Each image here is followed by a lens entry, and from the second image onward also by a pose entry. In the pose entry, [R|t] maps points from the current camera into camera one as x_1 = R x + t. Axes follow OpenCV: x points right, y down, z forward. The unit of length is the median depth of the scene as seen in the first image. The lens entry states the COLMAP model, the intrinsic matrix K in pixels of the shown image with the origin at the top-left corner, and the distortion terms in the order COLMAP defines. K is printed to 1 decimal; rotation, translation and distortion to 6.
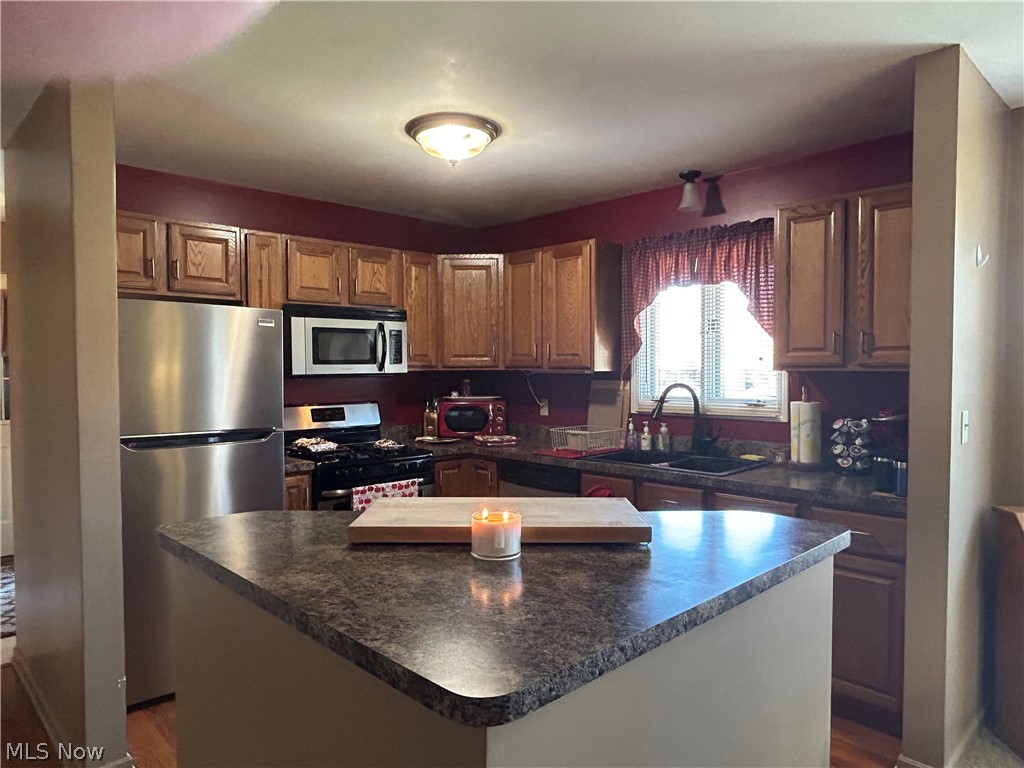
lens RADIAL K [[667.3, 0, 507.5], [0, 667.3, 385.8], [0, 0, 1]] dist [0.004910, -0.017156]
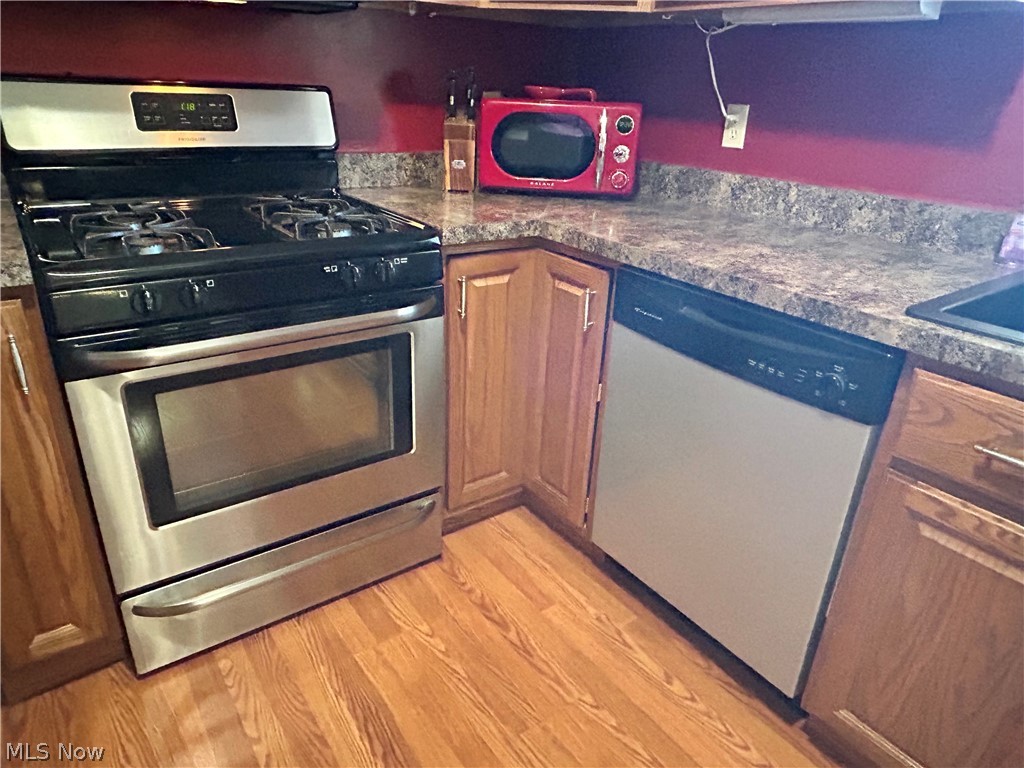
lens RADIAL K [[667.3, 0, 507.5], [0, 667.3, 385.8], [0, 0, 1]] dist [0.004910, -0.017156]
pose [[0.988999, 0.098277, -0.110552, -0.025028], [-0.048895, 0.922570, 0.382719, 0.032575], [0.139604, -0.373103, 0.917227, 0.620013]]
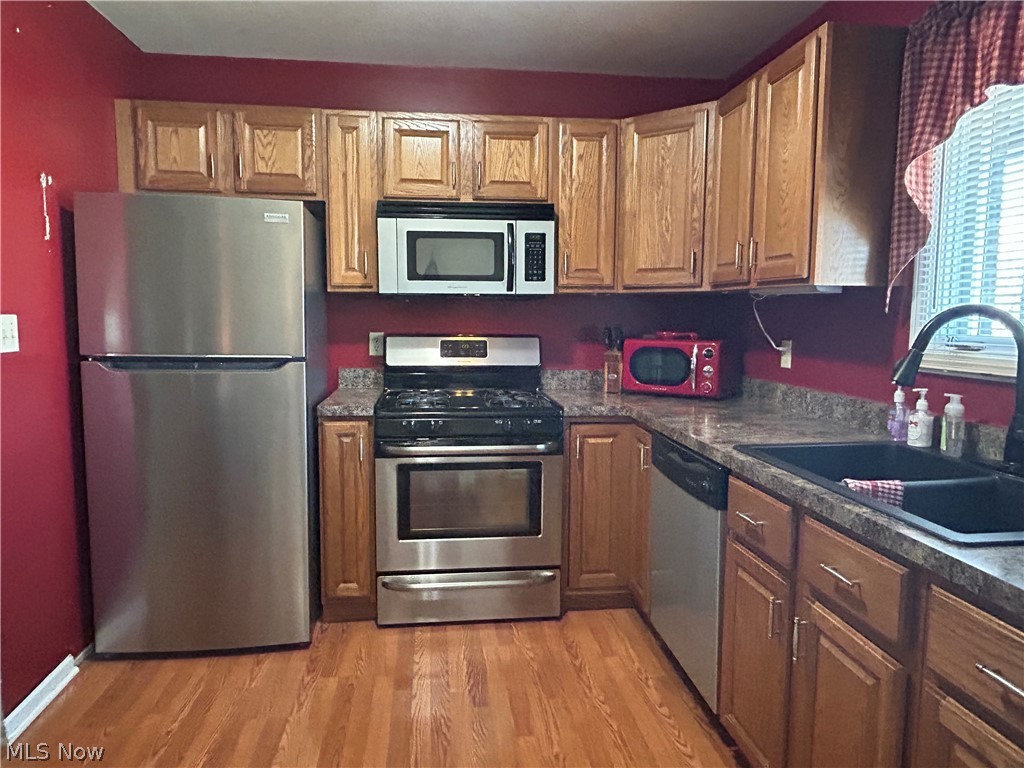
lens RADIAL K [[667.3, 0, 507.5], [0, 667.3, 385.8], [0, 0, 1]] dist [0.004910, -0.017156]
pose [[0.795191, 0.074815, -0.601725, 0.248868], [-0.028484, 0.995872, 0.086180, 0.017674], [0.605689, -0.051390, 0.794040, 0.416066]]
